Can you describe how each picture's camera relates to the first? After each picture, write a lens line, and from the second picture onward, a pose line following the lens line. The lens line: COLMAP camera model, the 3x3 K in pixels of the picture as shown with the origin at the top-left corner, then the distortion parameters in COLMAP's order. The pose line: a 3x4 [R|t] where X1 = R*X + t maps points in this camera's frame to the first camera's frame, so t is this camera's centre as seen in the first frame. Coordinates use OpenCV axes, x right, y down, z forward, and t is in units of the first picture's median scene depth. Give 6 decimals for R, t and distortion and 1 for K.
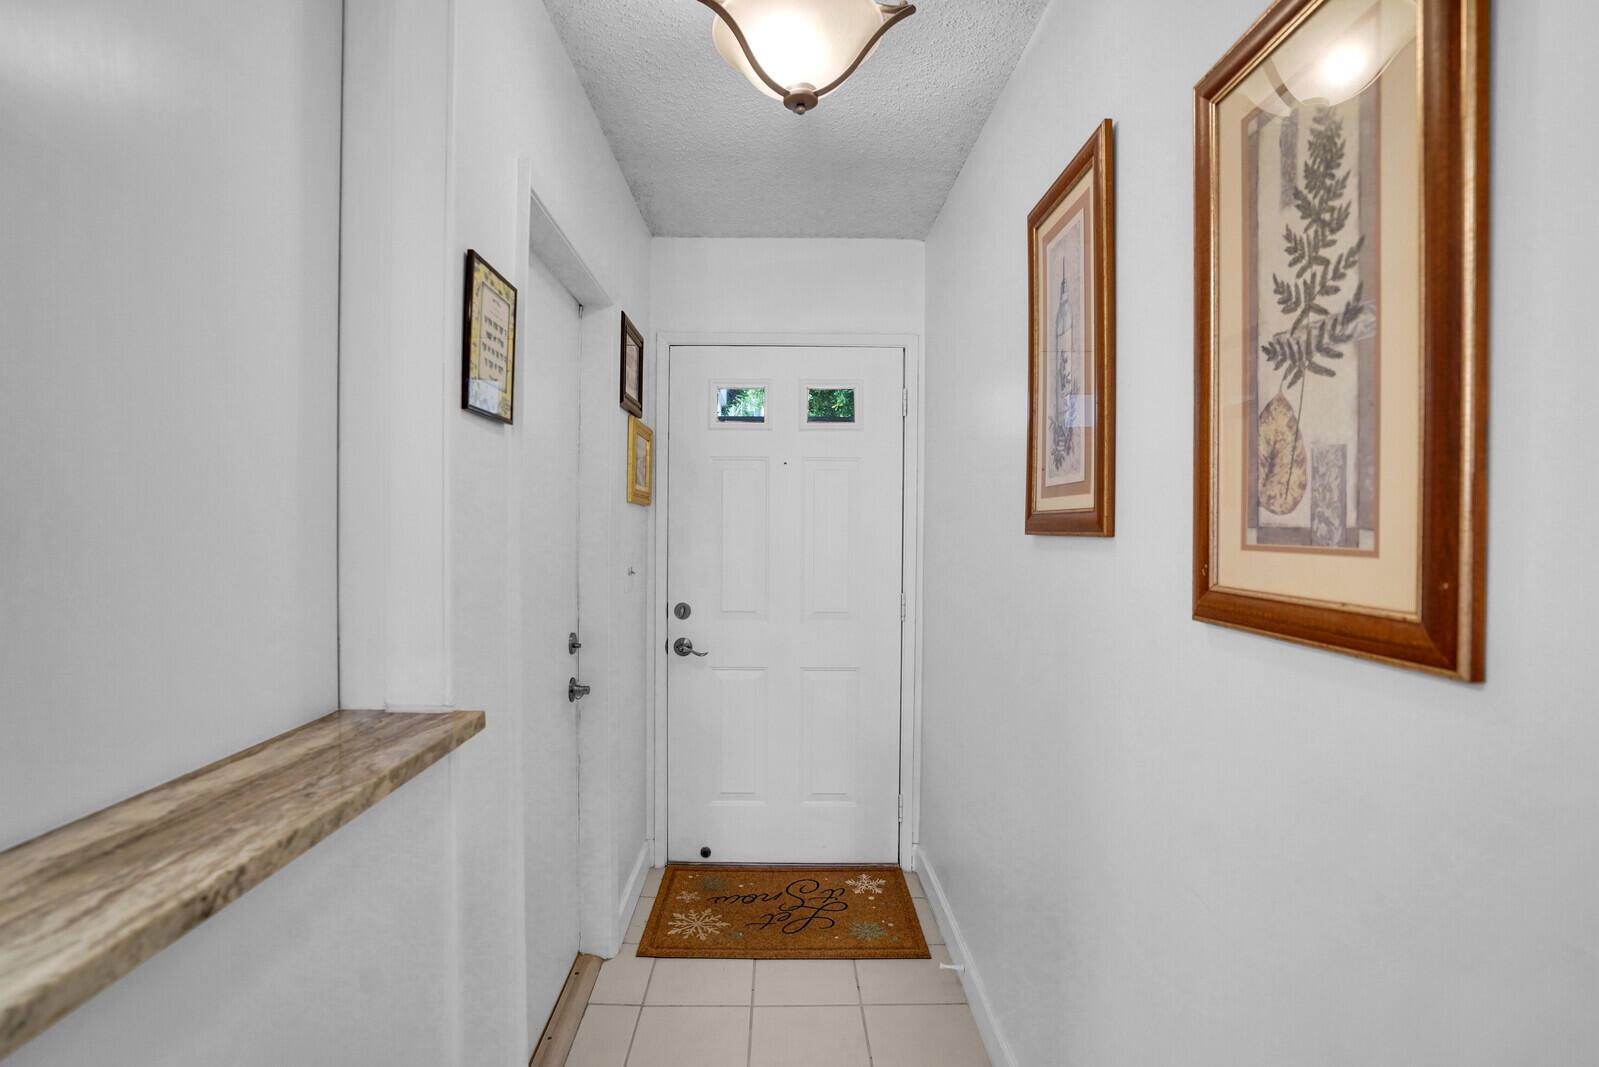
lens RADIAL K [[749.2, 0, 793.3], [0, 749.2, 529.1], [0, 0, 1]] dist [-0.061230, 0.019908]
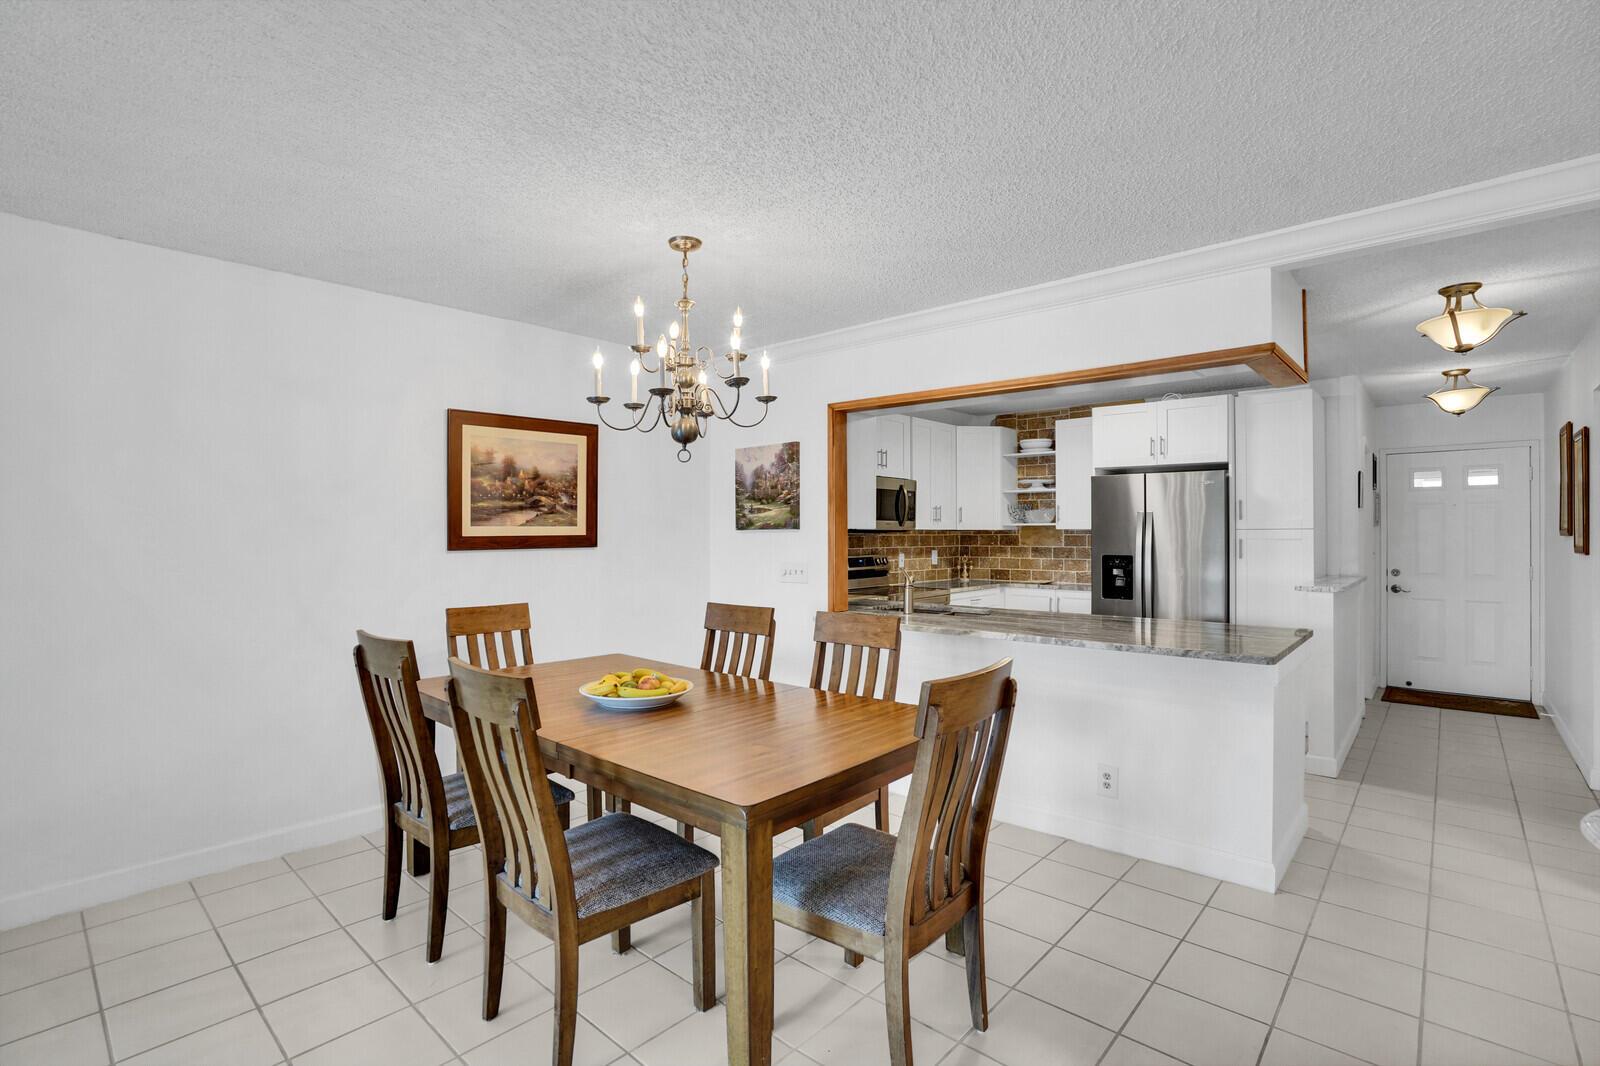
lens RADIAL K [[746.8, 0, 792.3], [0, 746.8, 534.9], [0, 0, 1]] dist [-0.062504, 0.022049]
pose [[0.730593, -0.010470, -0.682733, 0.015816], [0.005106, 0.999938, -0.009870, 0.018523], [0.682794, 0.003725, 0.730601, -3.333549]]
